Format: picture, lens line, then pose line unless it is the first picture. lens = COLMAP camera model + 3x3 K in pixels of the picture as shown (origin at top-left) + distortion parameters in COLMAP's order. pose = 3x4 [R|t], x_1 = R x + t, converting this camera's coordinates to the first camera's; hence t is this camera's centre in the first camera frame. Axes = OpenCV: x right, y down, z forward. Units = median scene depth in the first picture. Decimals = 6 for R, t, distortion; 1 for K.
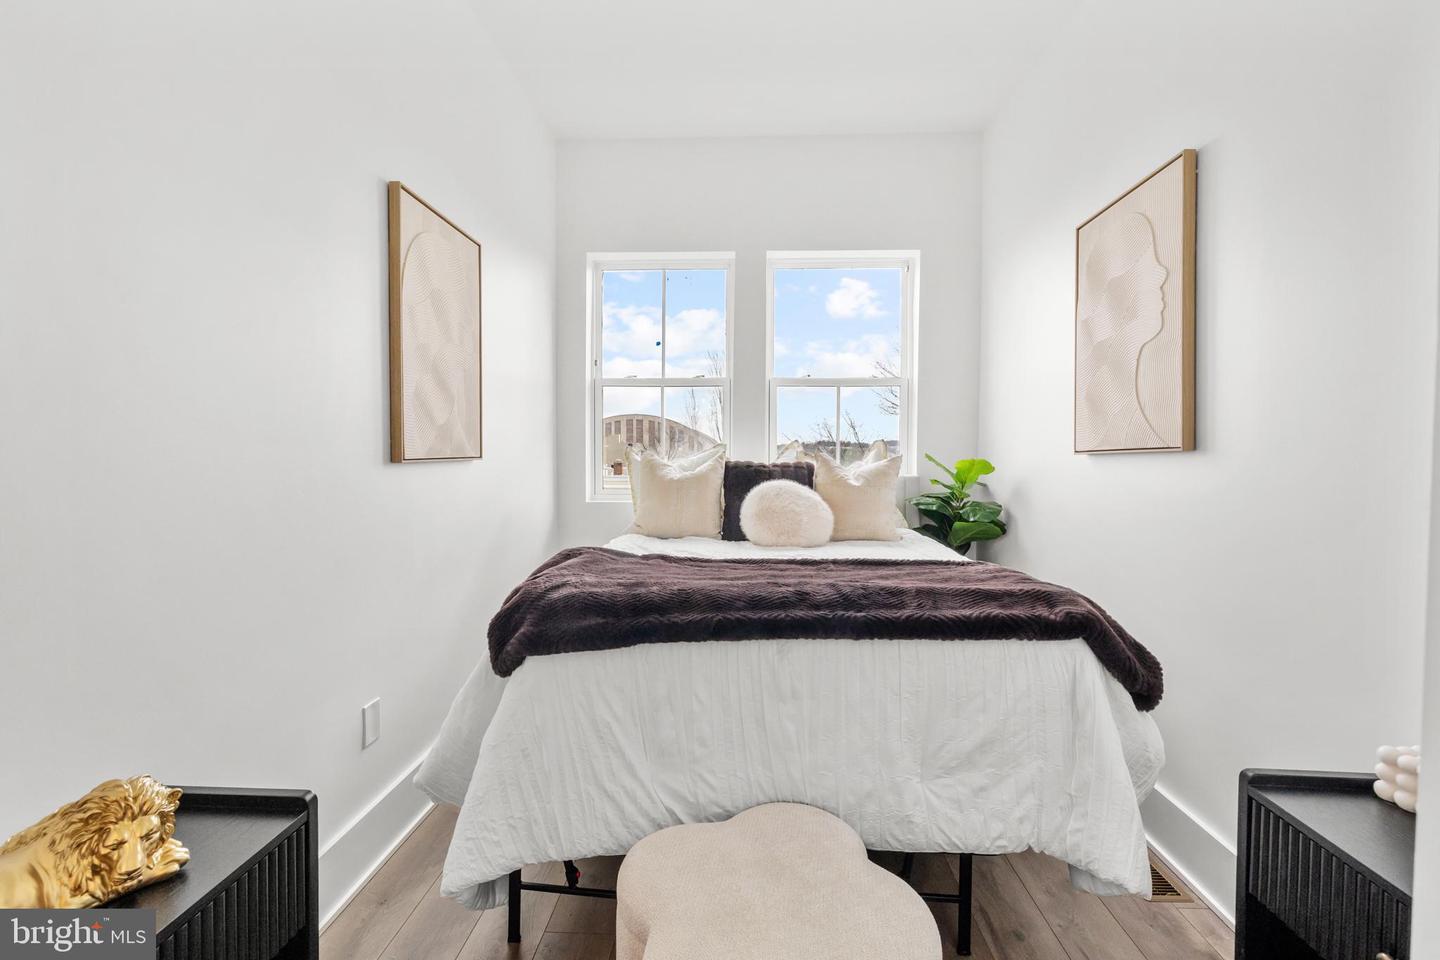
lens RADIAL K [[607.6, 0, 721.2], [0, 607.6, 469.3], [0, 0, 1]] dist [0.000611, 0.000143]
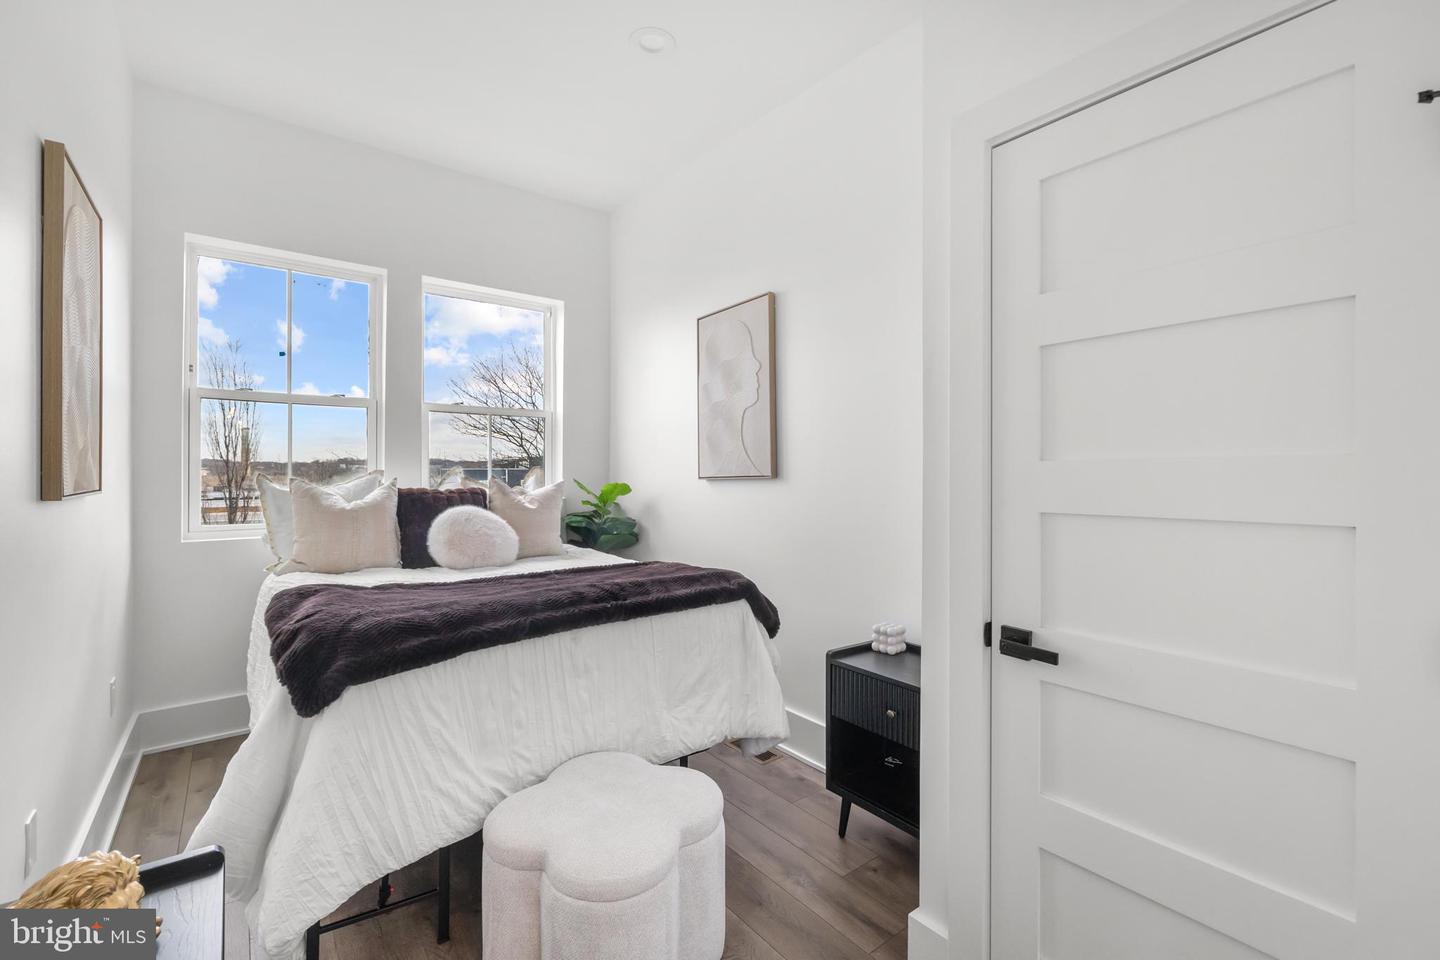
lens RADIAL K [[628.5, 0, 727.5], [0, 628.5, 478.1], [0, 0, 1]] dist [-0.001503, -0.000408]
pose [[0.752832, -0.007197, 0.658174, -0.425837], [0.018588, 0.999774, -0.010328, -0.016185], [-0.657951, 0.020010, 0.752795, -0.174042]]
